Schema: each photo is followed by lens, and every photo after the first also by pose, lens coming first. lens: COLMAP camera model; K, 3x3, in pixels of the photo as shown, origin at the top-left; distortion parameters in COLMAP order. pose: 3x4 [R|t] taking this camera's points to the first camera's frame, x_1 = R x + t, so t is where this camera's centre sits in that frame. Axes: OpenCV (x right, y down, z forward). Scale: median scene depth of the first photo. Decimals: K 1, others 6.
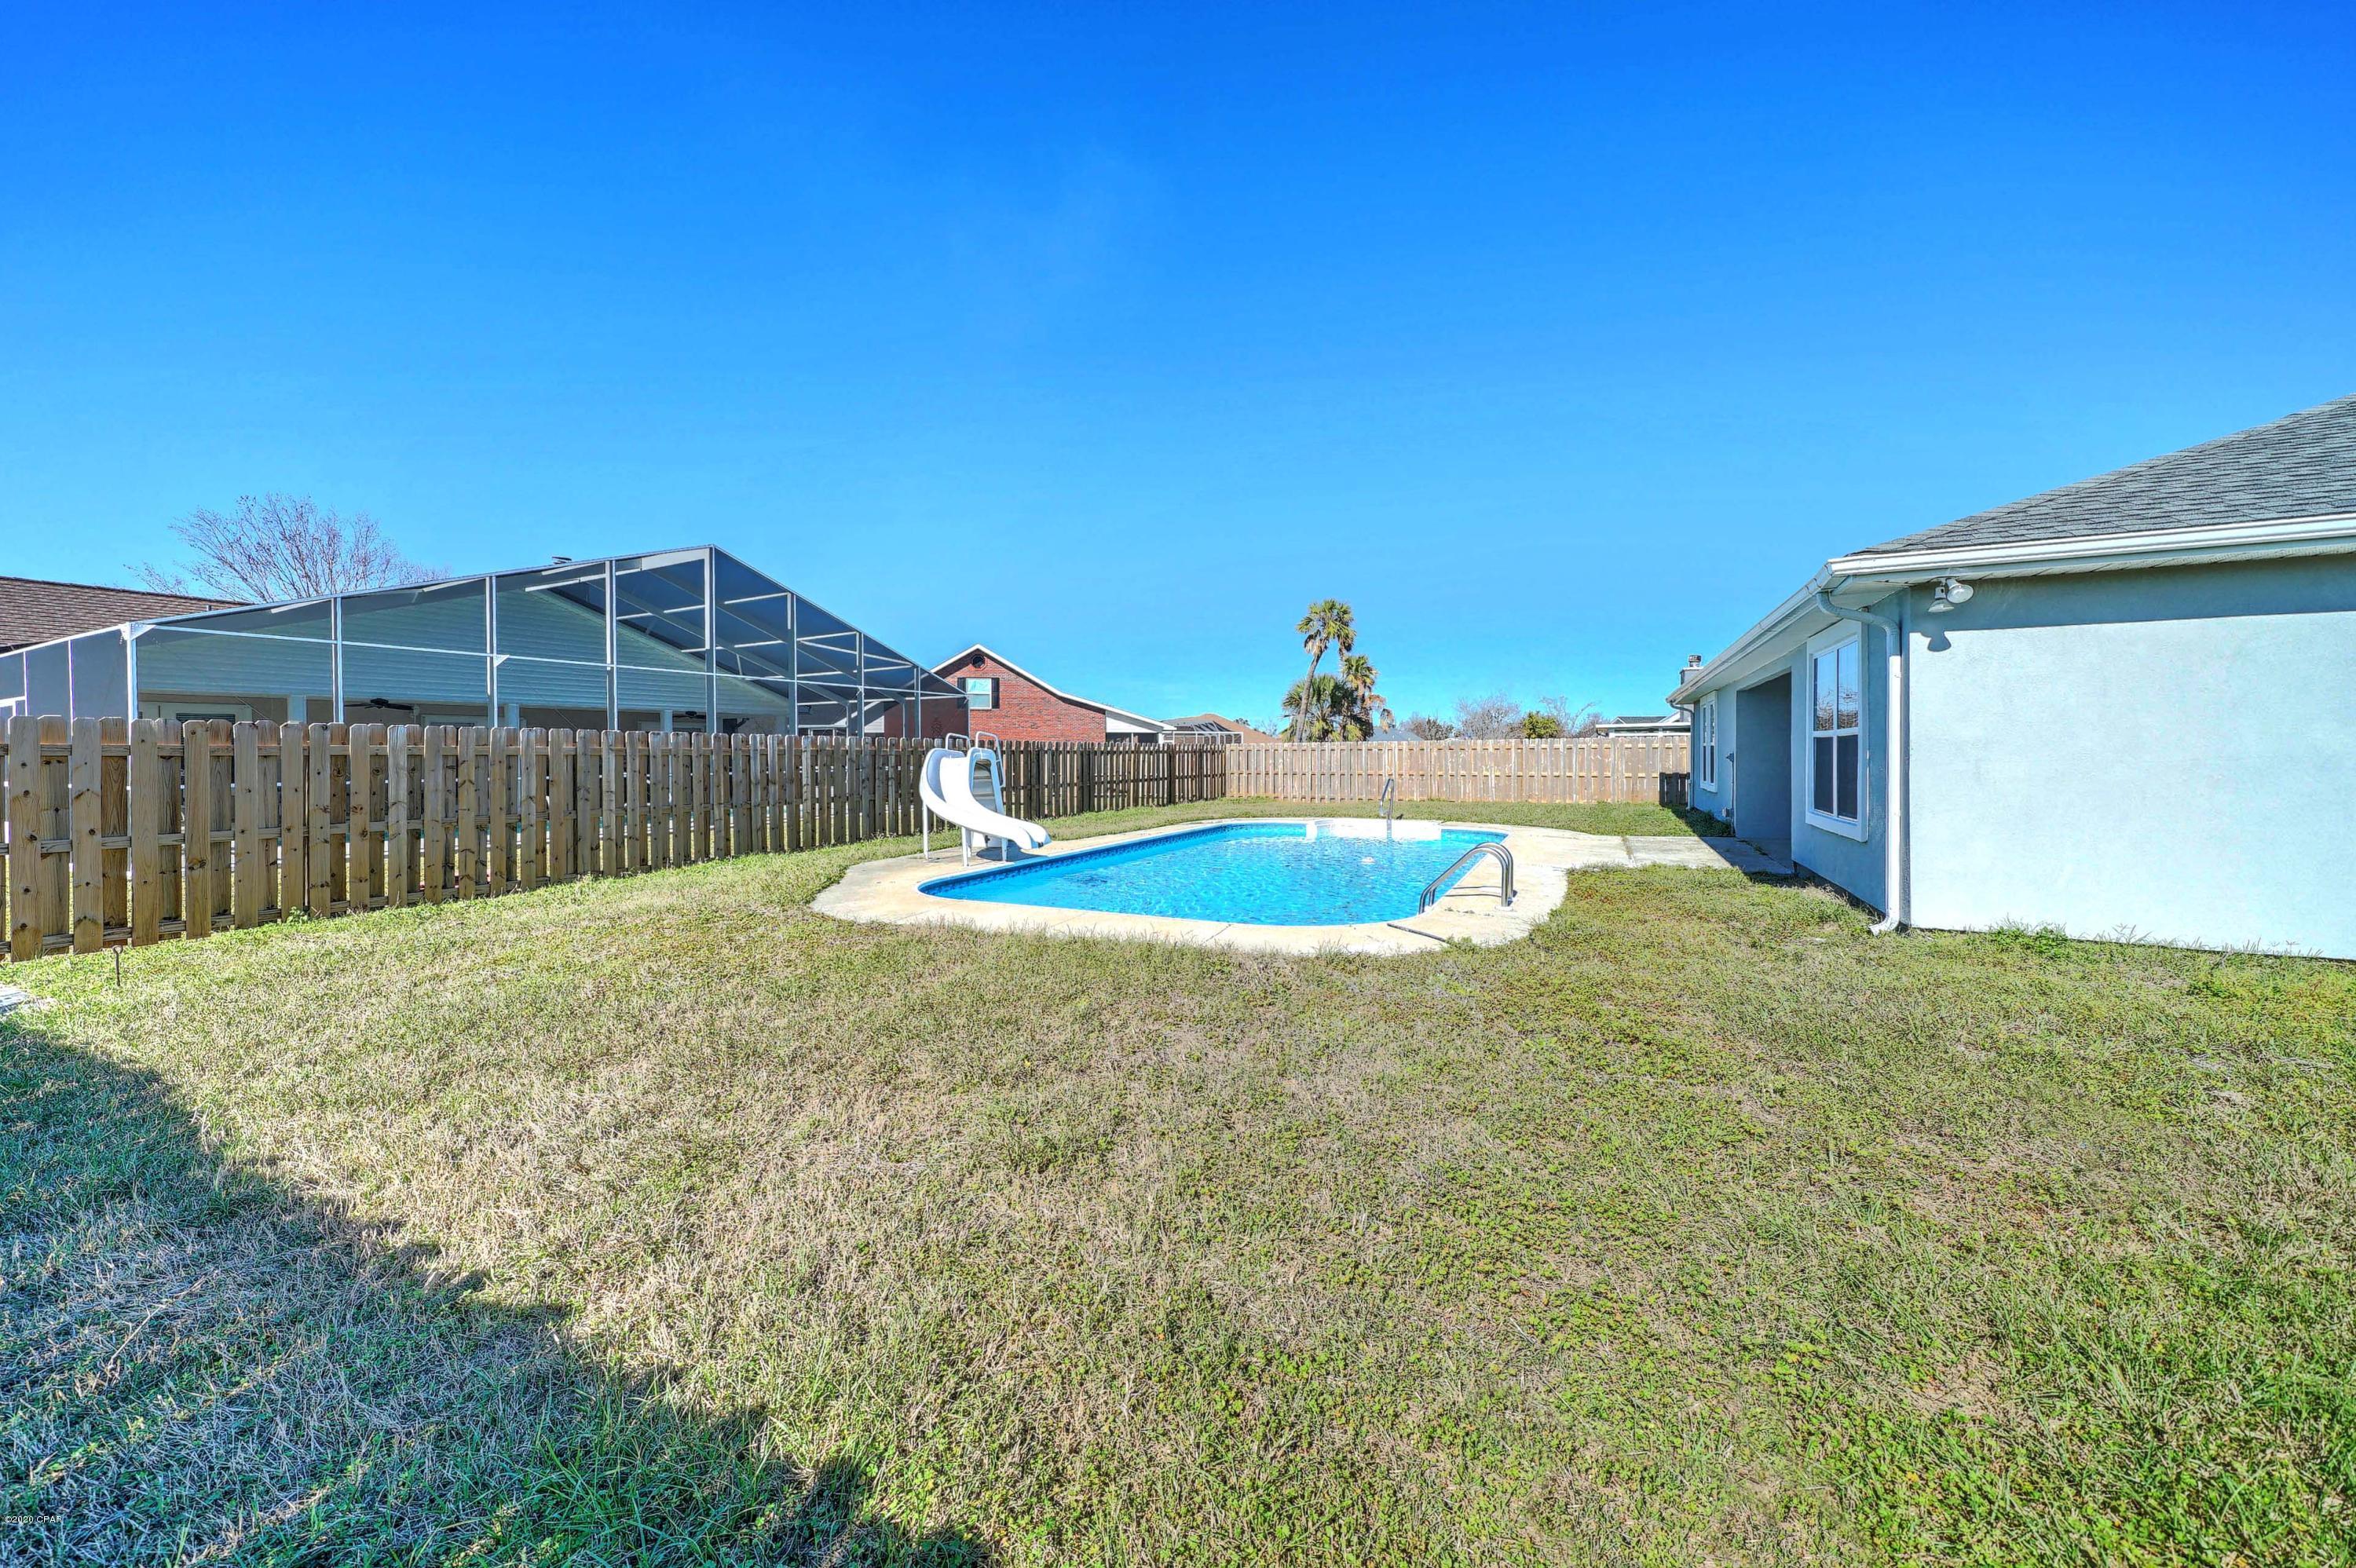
lens RADIAL K [[848.8, 0, 1167.3], [0, 848.8, 794.2], [0, 0, 1]] dist [0.008545, 0.000151]
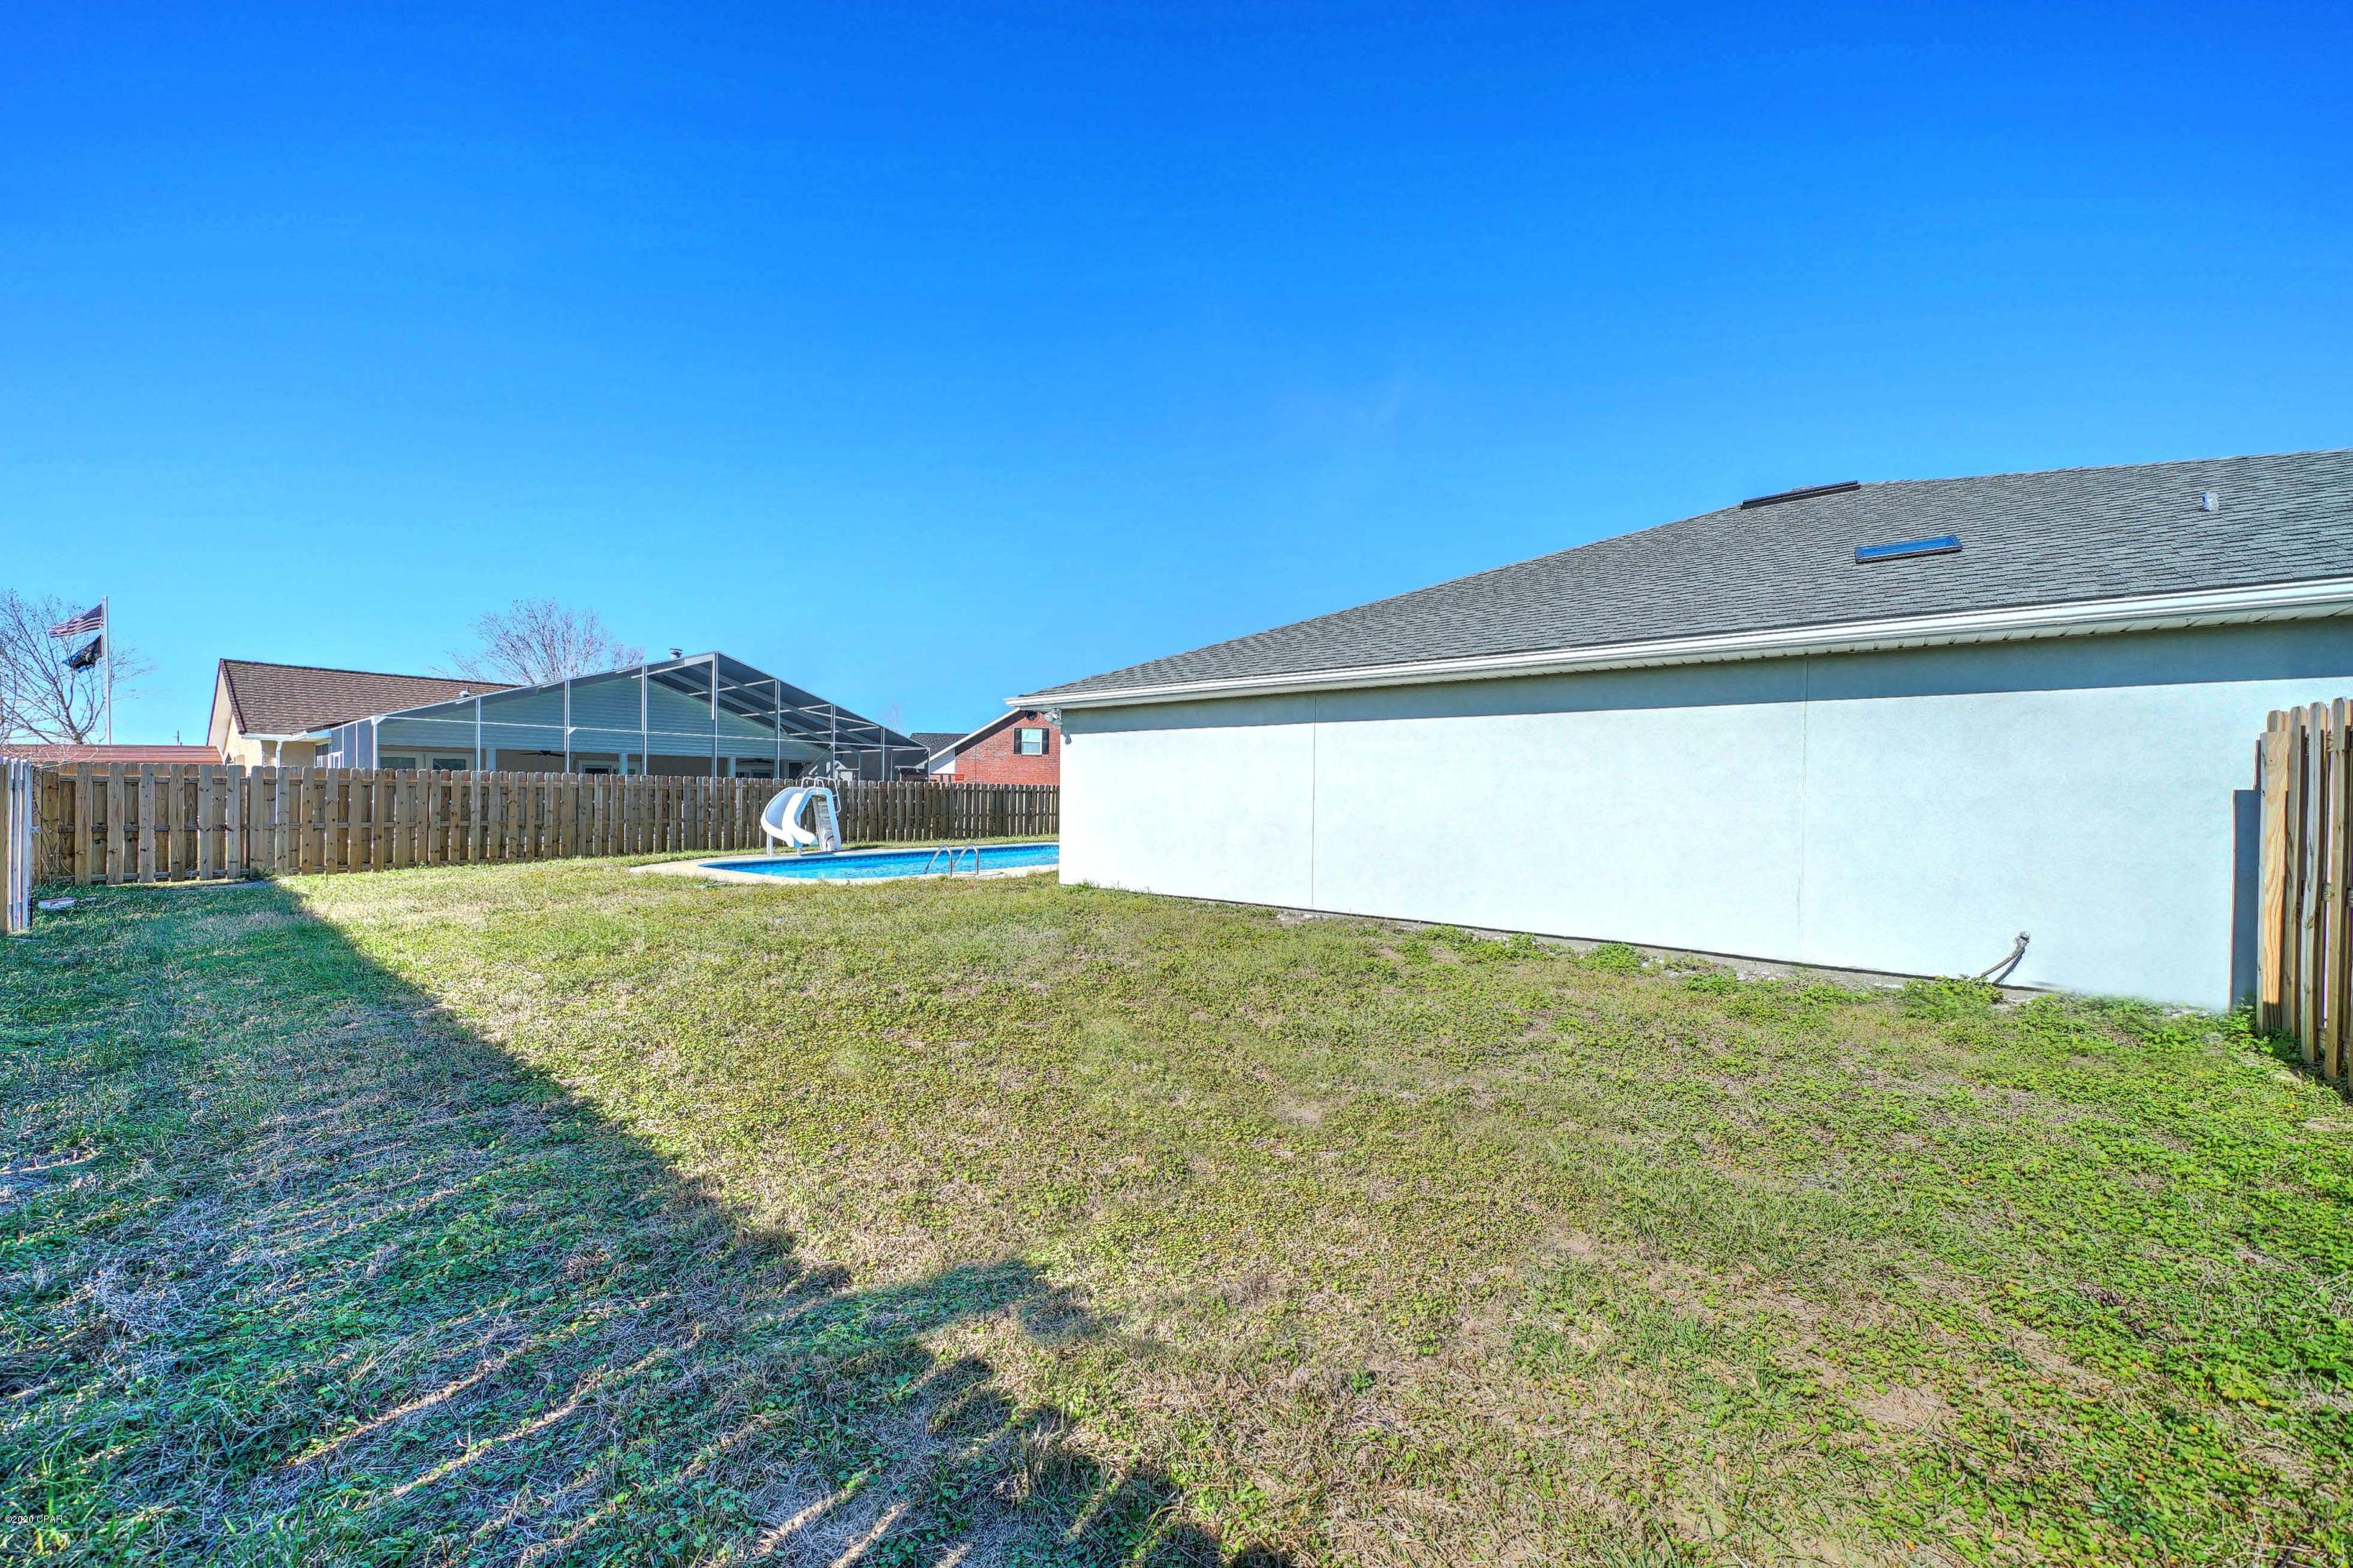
lens RADIAL K [[847.8, 0, 1165.8], [0, 847.8, 794.2], [0, 0, 1]] dist [0.008545, 0.000151]
pose [[0.981132, 0.014394, -0.192800, 0.672100], [-0.023909, 0.998603, -0.047117, 0.016423], [0.191853, 0.050838, 0.980106, -0.393640]]
